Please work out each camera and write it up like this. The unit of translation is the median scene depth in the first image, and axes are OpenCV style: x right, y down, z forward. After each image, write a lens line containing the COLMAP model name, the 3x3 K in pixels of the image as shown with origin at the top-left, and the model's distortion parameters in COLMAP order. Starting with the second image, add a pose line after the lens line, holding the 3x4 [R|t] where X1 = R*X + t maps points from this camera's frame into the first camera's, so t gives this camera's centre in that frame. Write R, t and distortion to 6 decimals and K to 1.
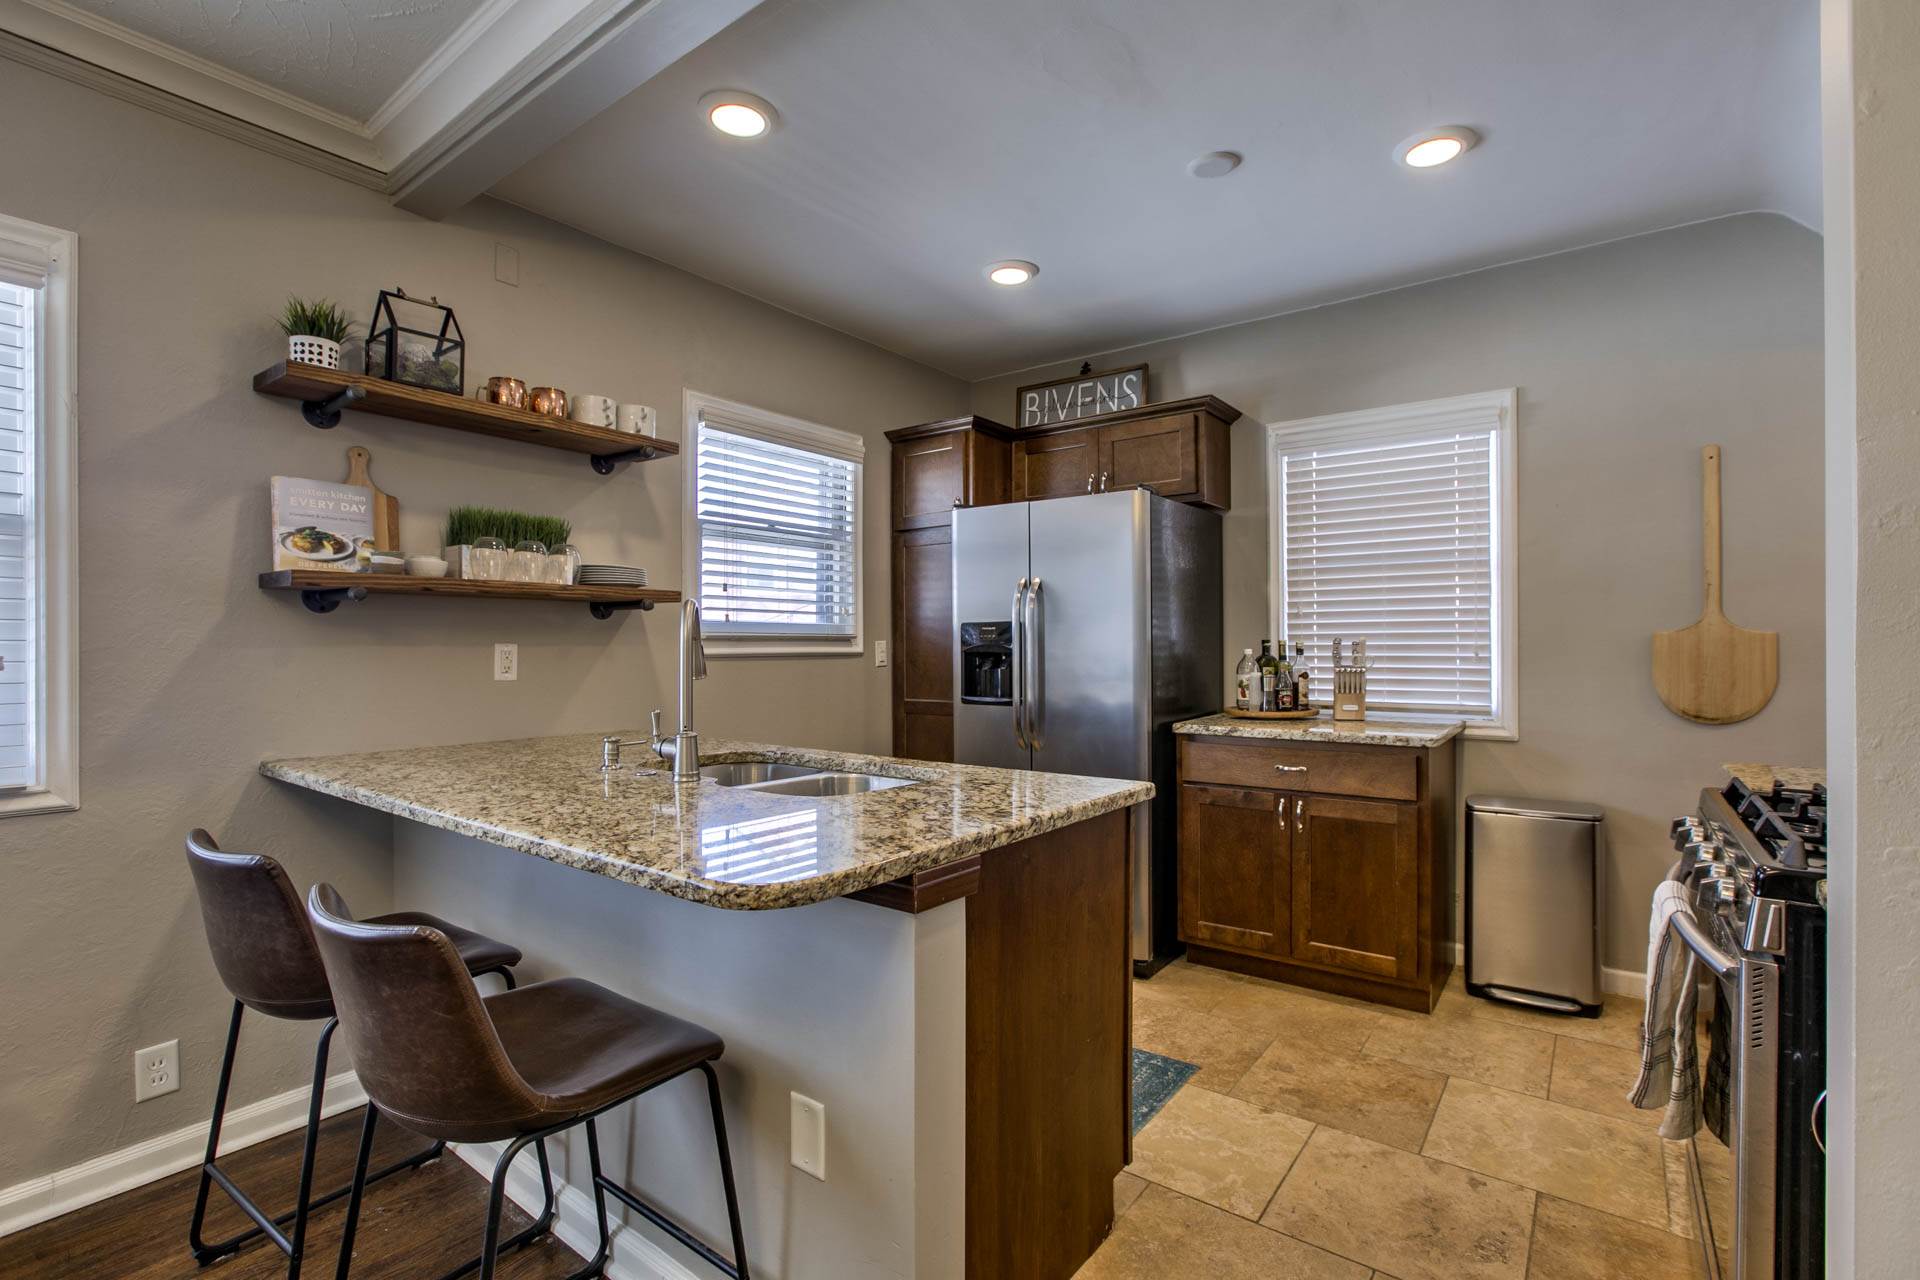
lens RADIAL K [[872.3, 0, 966.9], [0, 872.3, 637.9], [0, 0, 1]] dist [-0.029224, 0.007735]
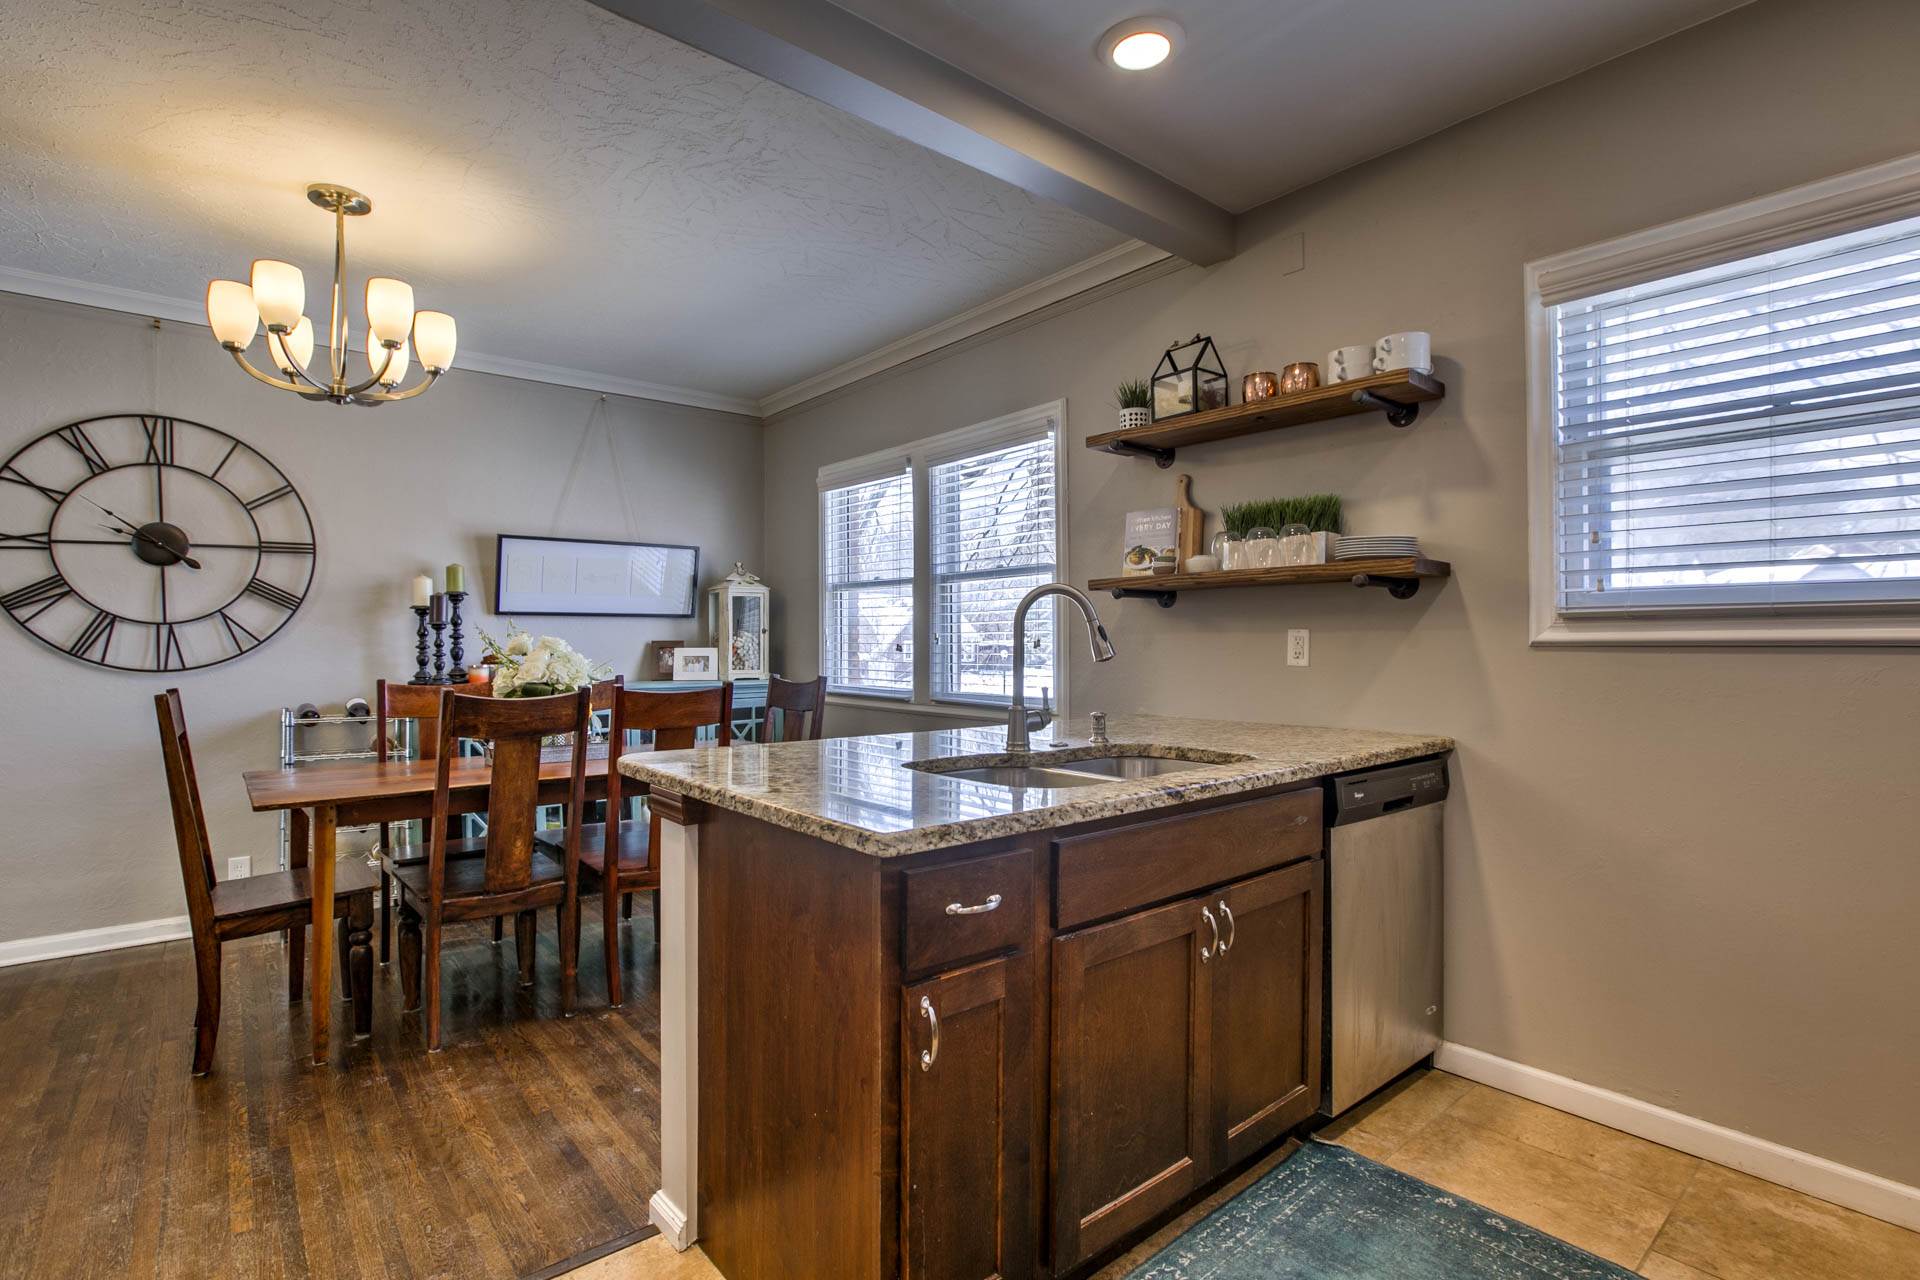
lens RADIAL K [[921.2, 0, 941.6], [0, 921.2, 640.5], [0, 0, 1]] dist [-0.009059, 0.001094]
pose [[-0.254239, -0.000315, -0.967141, 0.680831], [0.006769, 0.999975, -0.002105, 0.022007], [0.967118, -0.007081, -0.254230, 0.976218]]
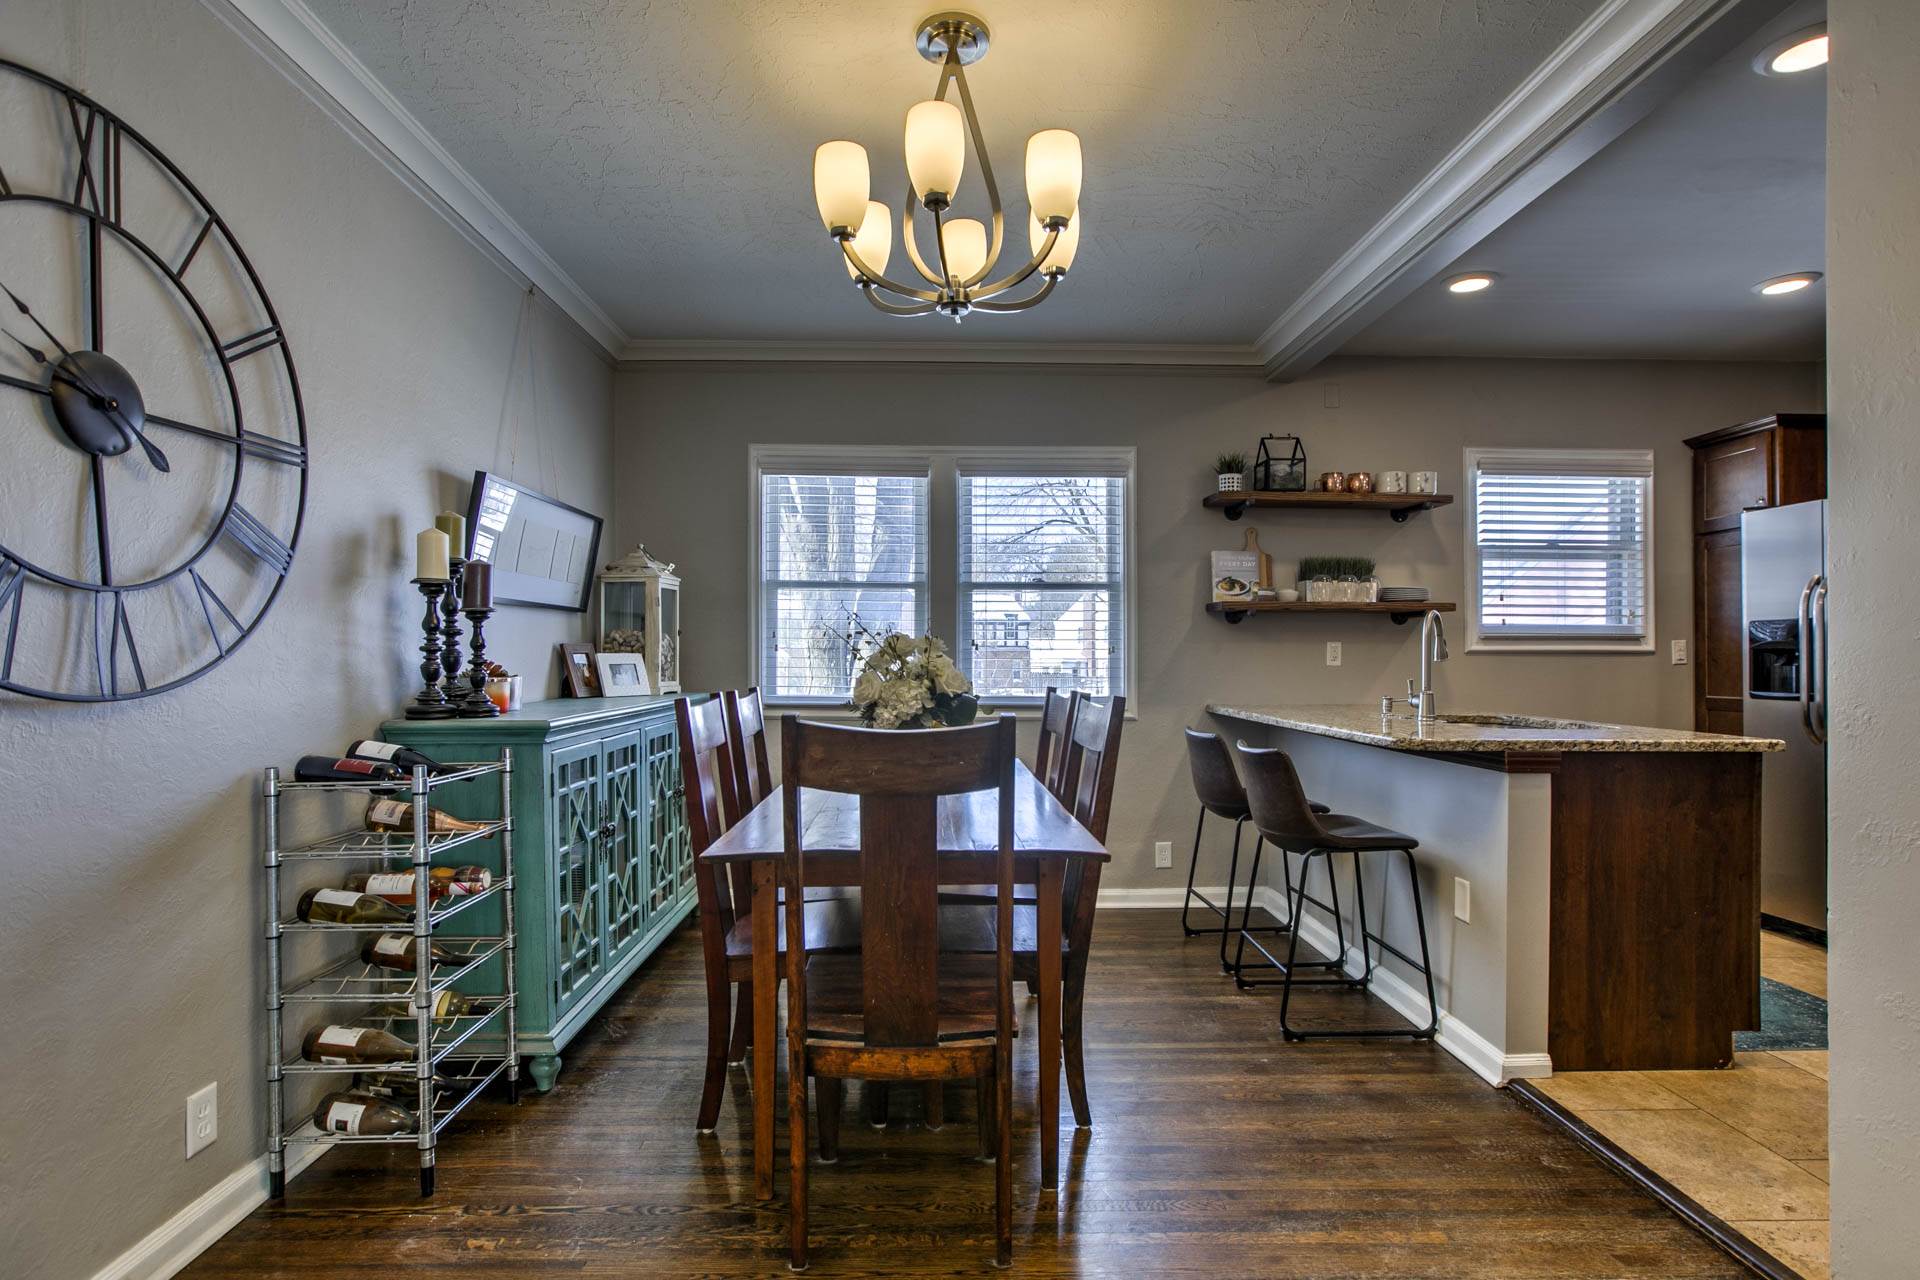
lens RADIAL K [[963.7, 0, 965.8], [0, 963.7, 651.5], [0, 0, 1]] dist [-0.020238, 0.002904]
pose [[0.621881, -0.001708, -0.783110, 0.450488], [0.000814, 0.999998, -0.001534, 0.029508], [0.783112, 0.000316, 0.621881, -0.652720]]
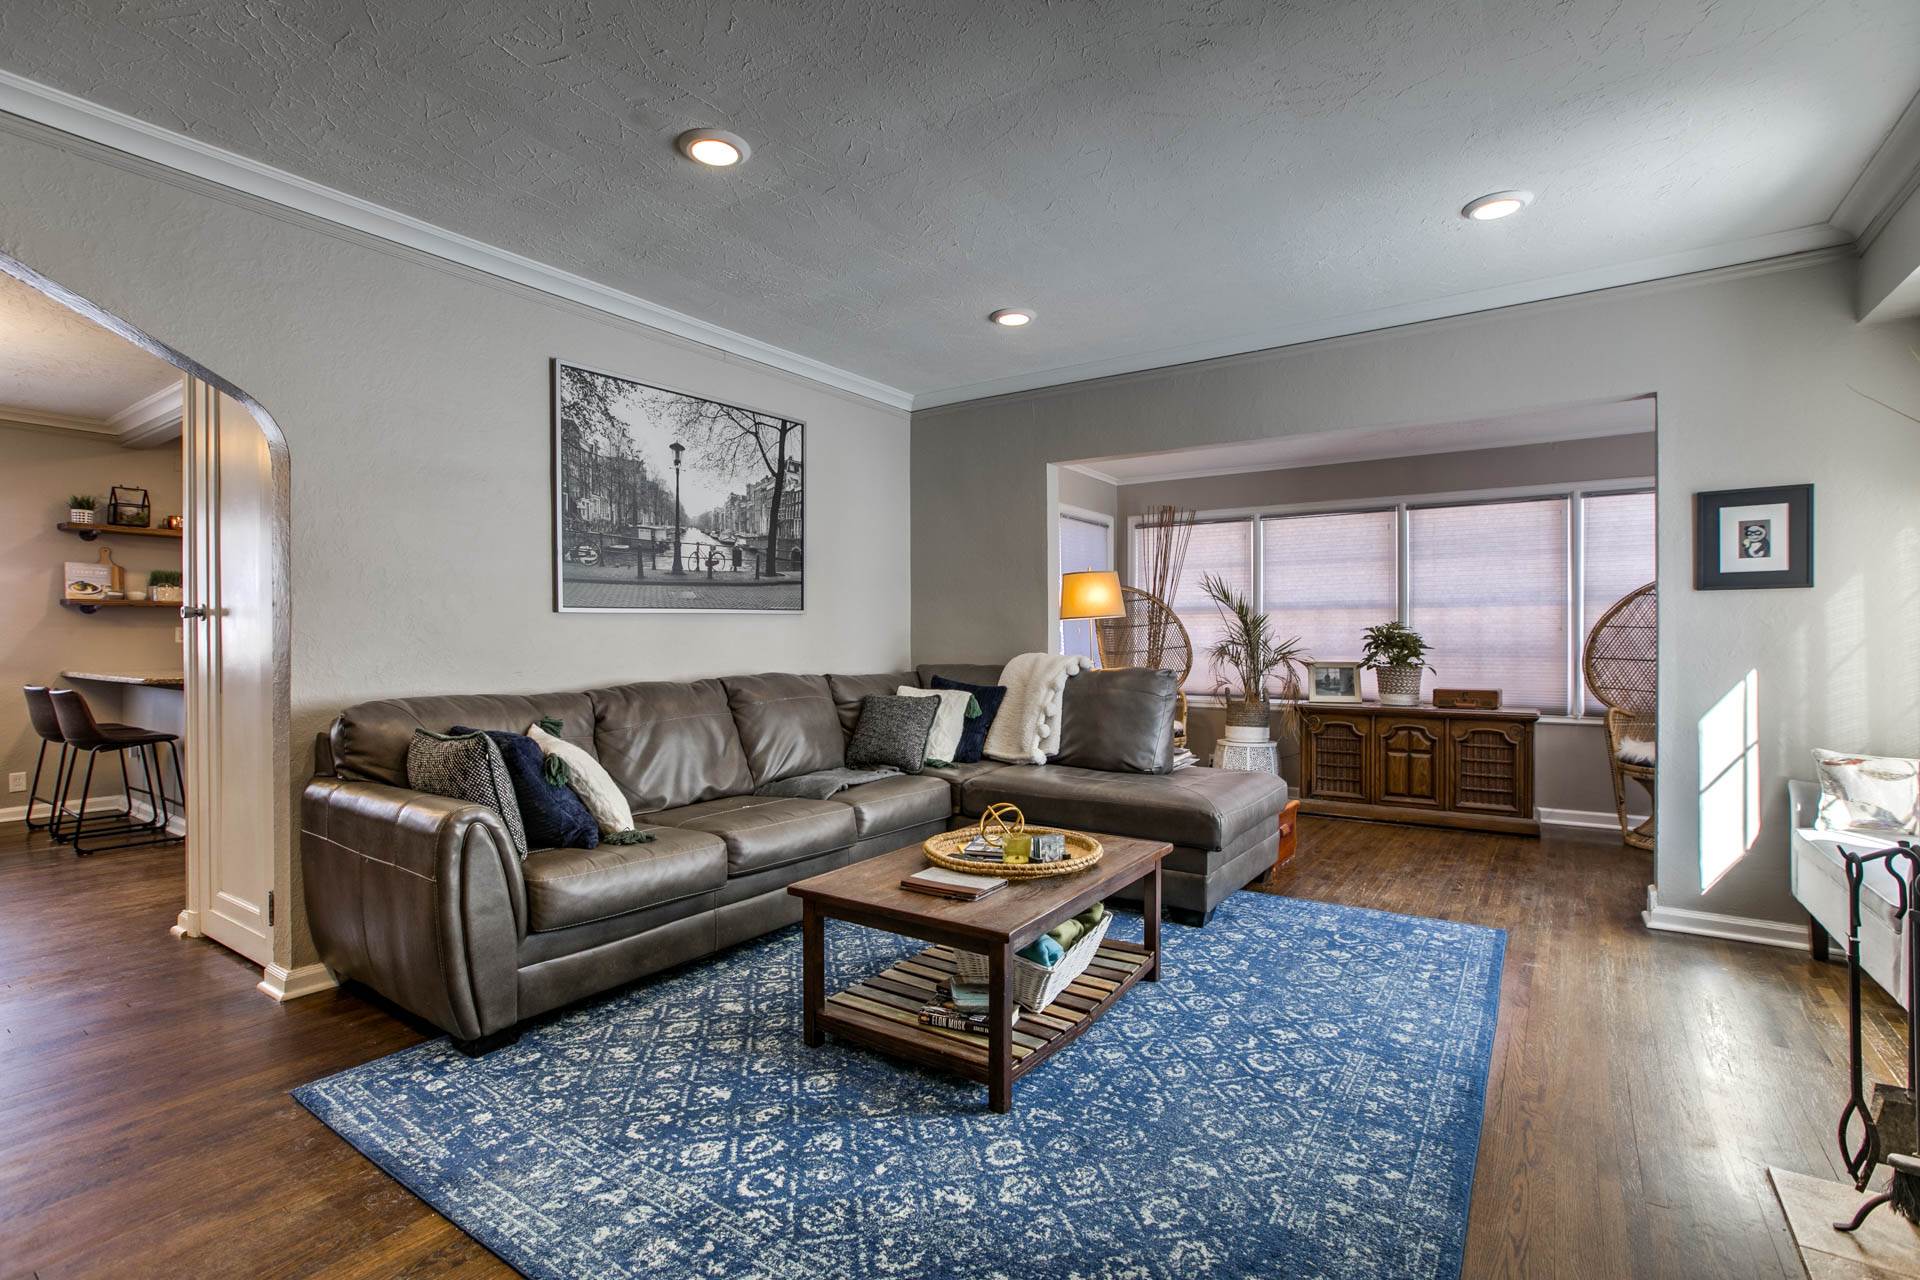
lens RADIAL K [[879.2, 0, 958.9], [0, 879.2, 635.4], [0, 0, 1]] dist [-0.001961, -0.000093]
pose [[0.999588, 0.003945, 0.028415, 1.686305], [-0.004107, 0.999976, 0.005647, 0.009143], [-0.028392, -0.005761, 0.999580, -1.609902]]
